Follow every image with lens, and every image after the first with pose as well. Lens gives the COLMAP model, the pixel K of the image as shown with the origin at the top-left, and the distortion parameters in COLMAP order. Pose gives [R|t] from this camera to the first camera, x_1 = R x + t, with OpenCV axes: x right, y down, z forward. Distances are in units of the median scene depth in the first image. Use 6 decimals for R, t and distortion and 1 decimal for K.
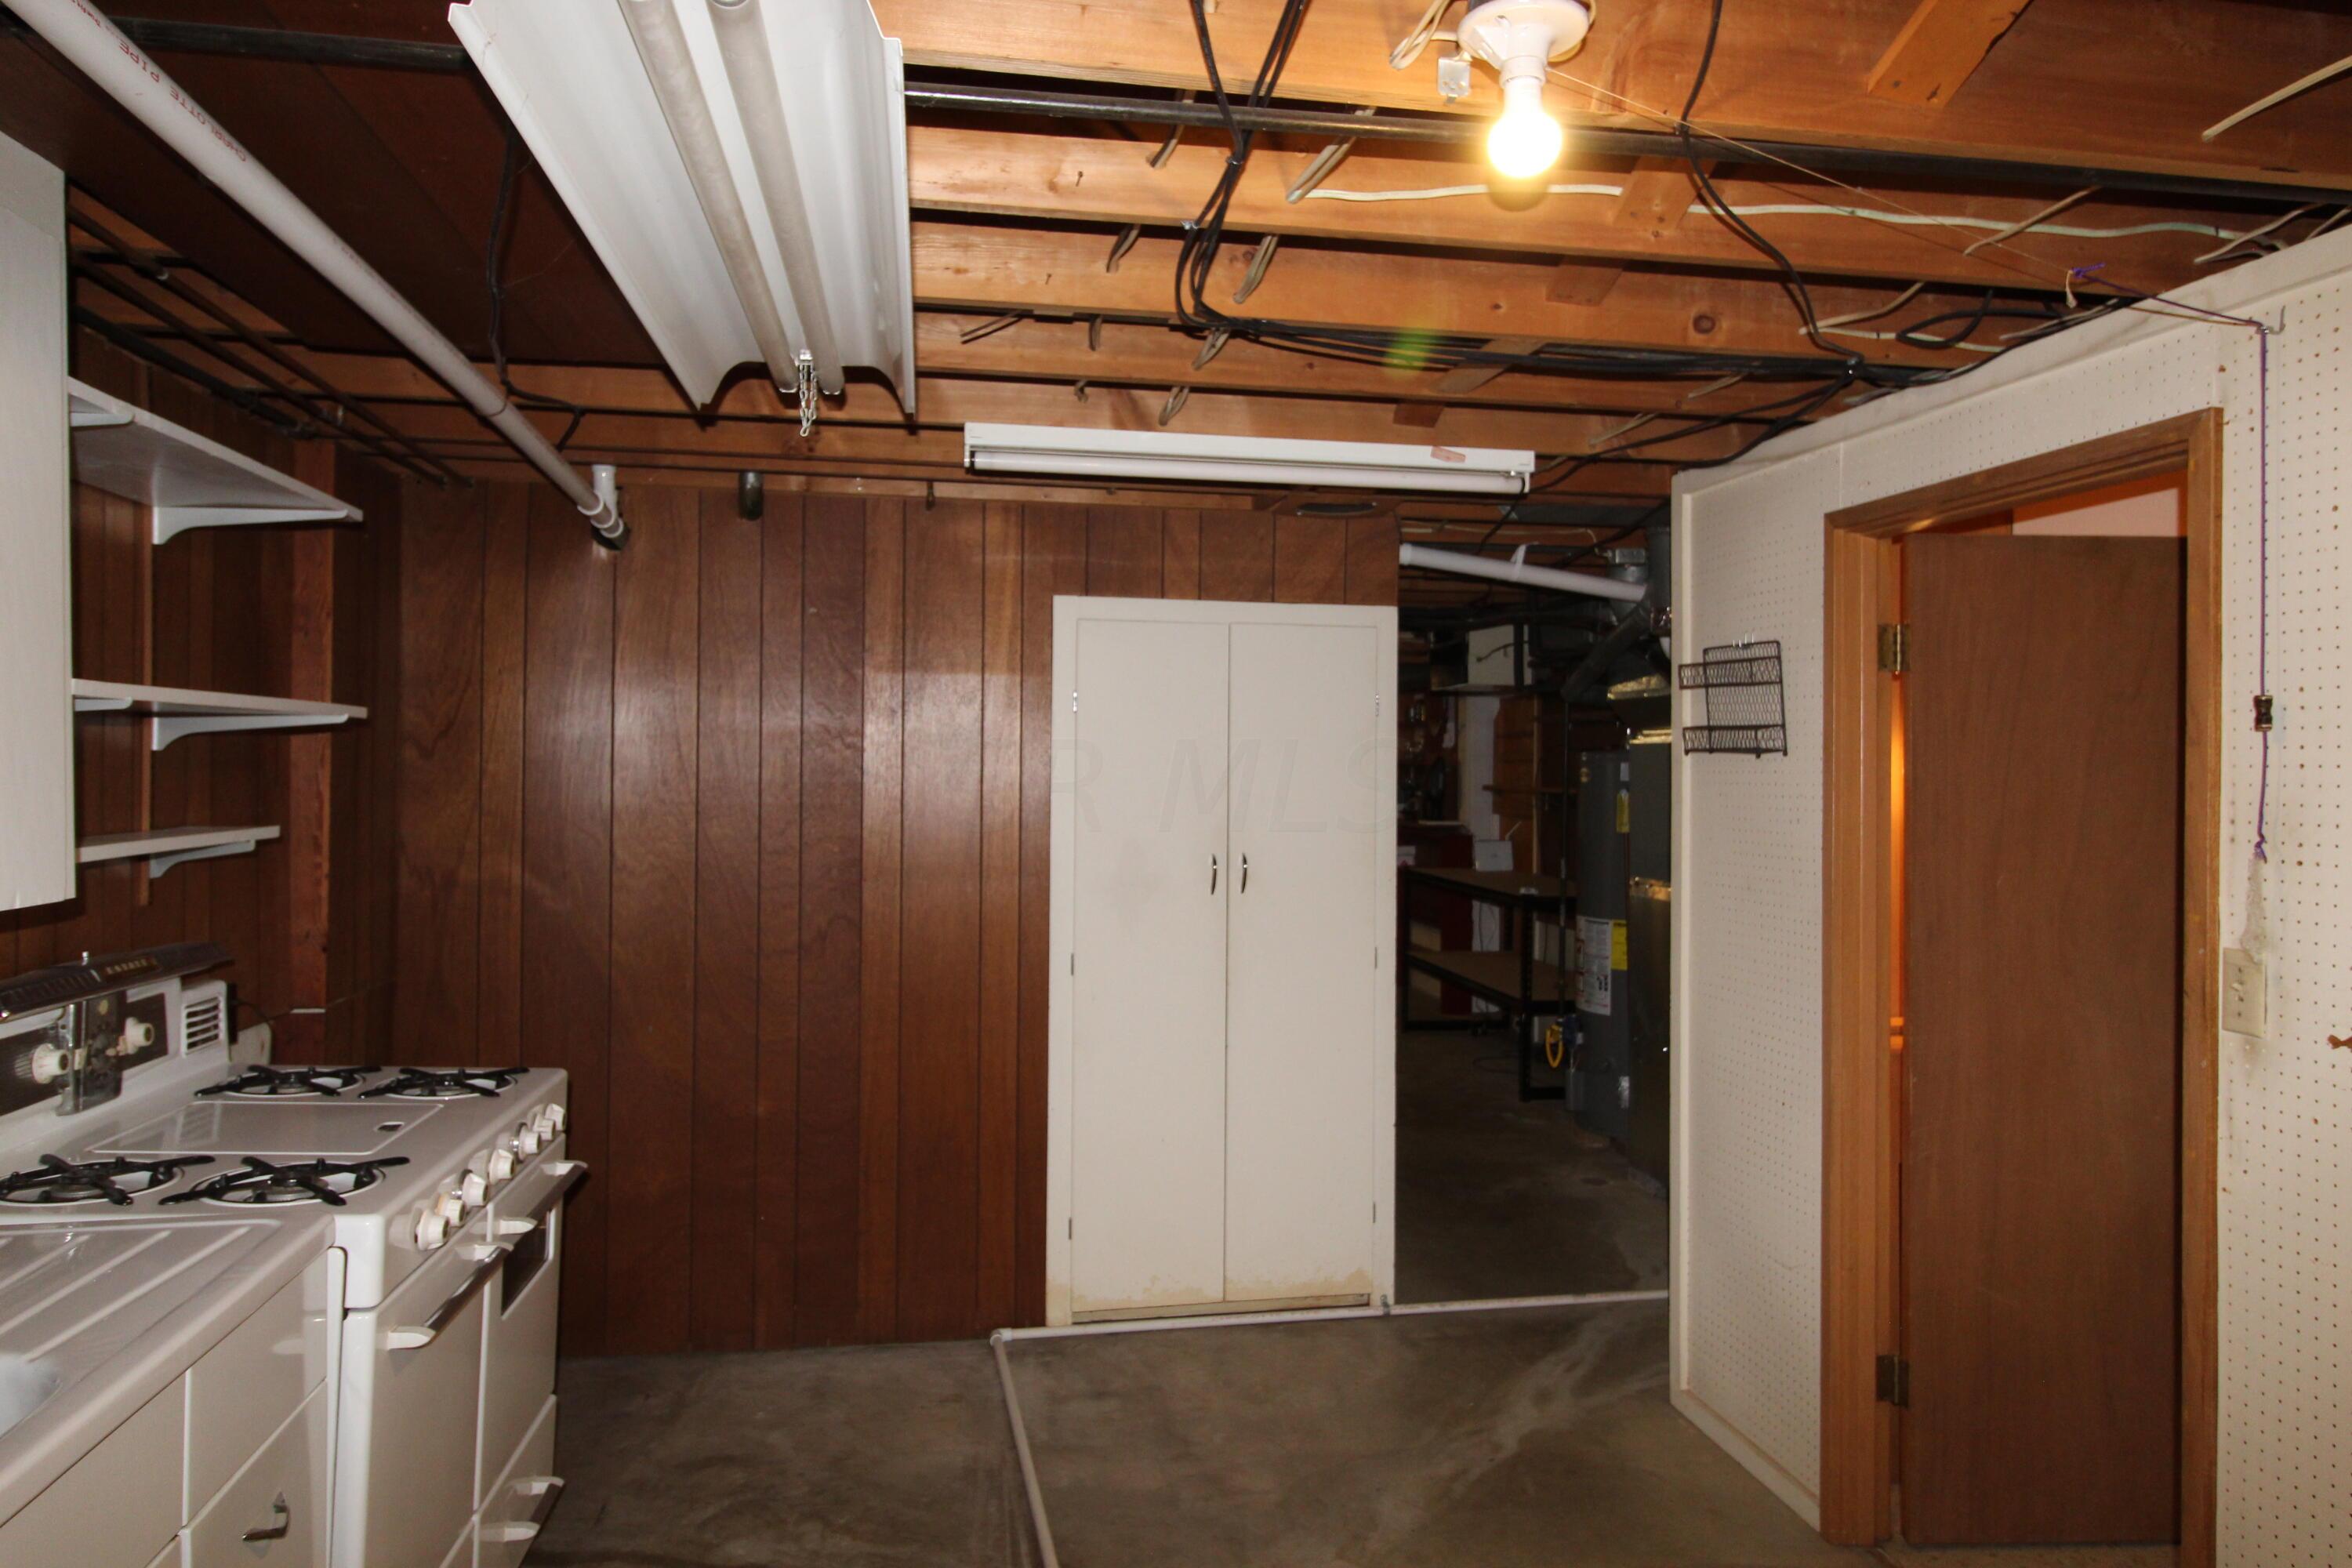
lens RADIAL K [[1523.2, 0, 1176.7], [0, 1523.2, 778.5], [0, 0, 1]] dist [0.021975, -0.004246]
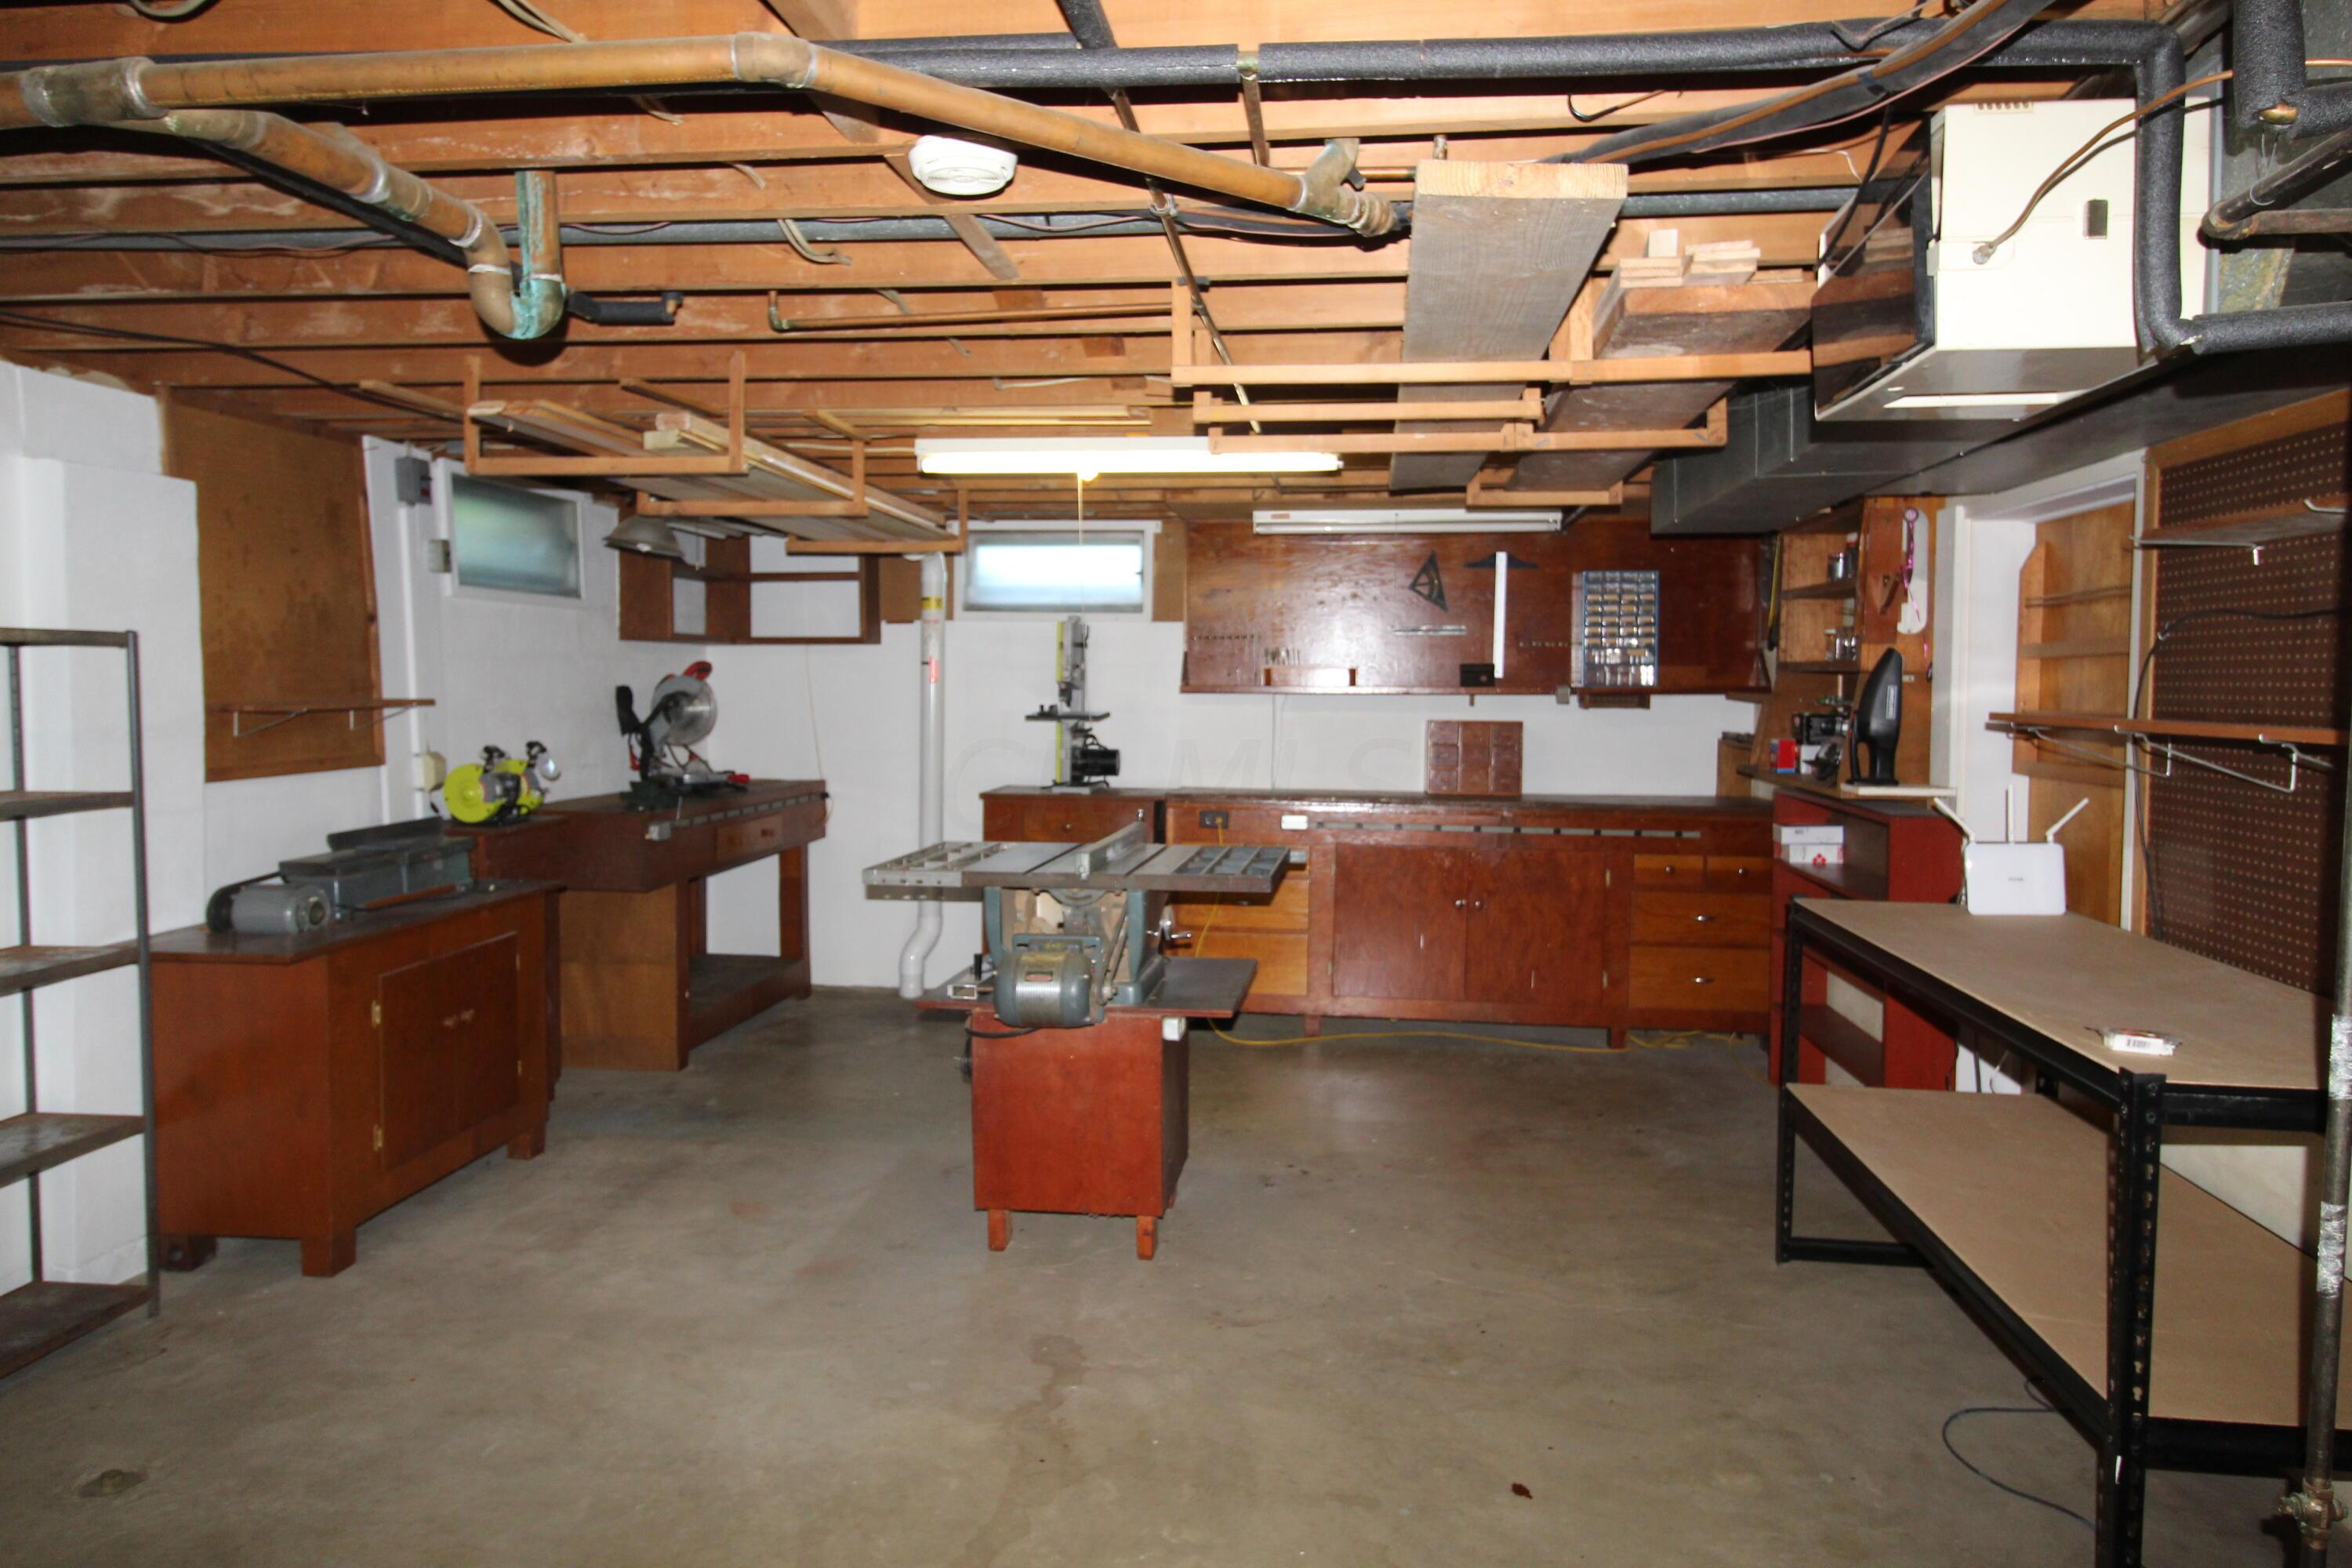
lens RADIAL K [[1523.2, 0, 1186.6], [0, 1523.2, 772.8], [0, 0, 1]] dist [0.021975, -0.004246]
pose [[0.959928, 0.002992, -0.280231, 0.098594], [0.013038, 0.998383, 0.055323, -0.005921], [0.279943, -0.056760, 0.958337, 0.492028]]
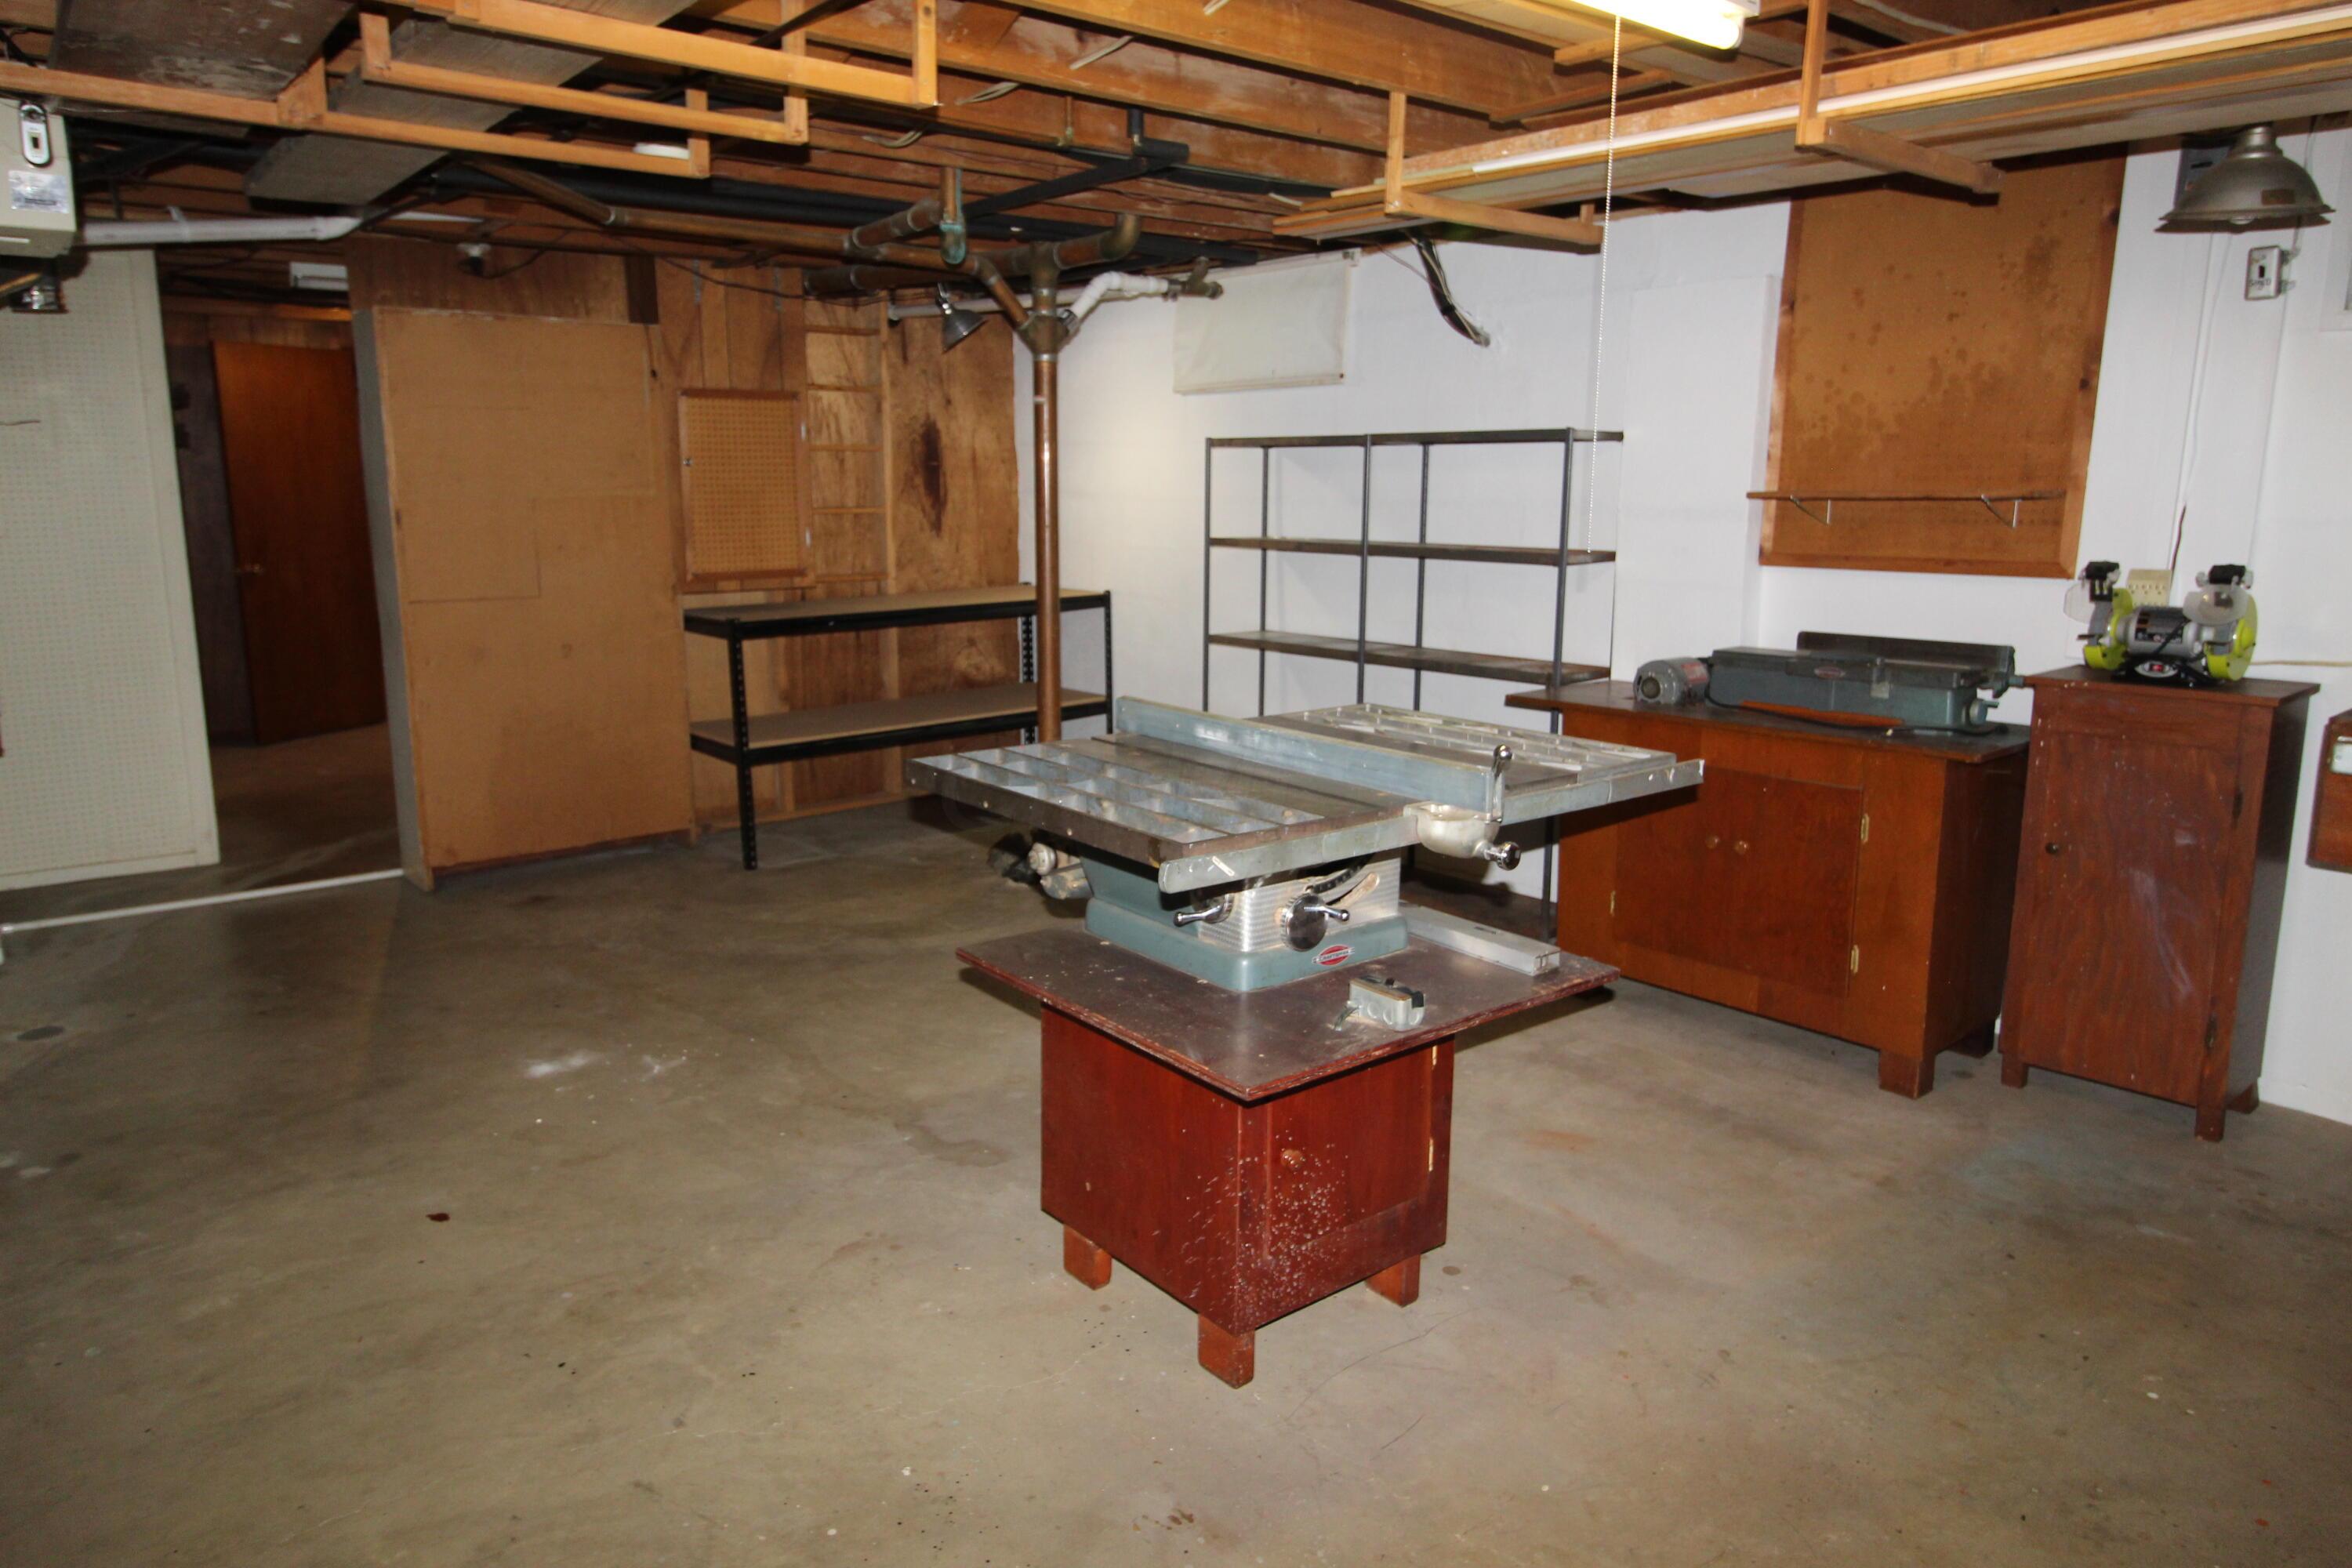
lens RADIAL K [[1523.2, 0, 1190.0], [0, 1523.2, 775.1], [0, 0, 1]] dist [0.021975, -0.004246]
pose [[-0.862917, 0.081767, -0.498687, 0.095165], [-0.016336, 0.981794, 0.189247, -0.005084], [0.505081, 0.171451, -0.845871, 1.119061]]
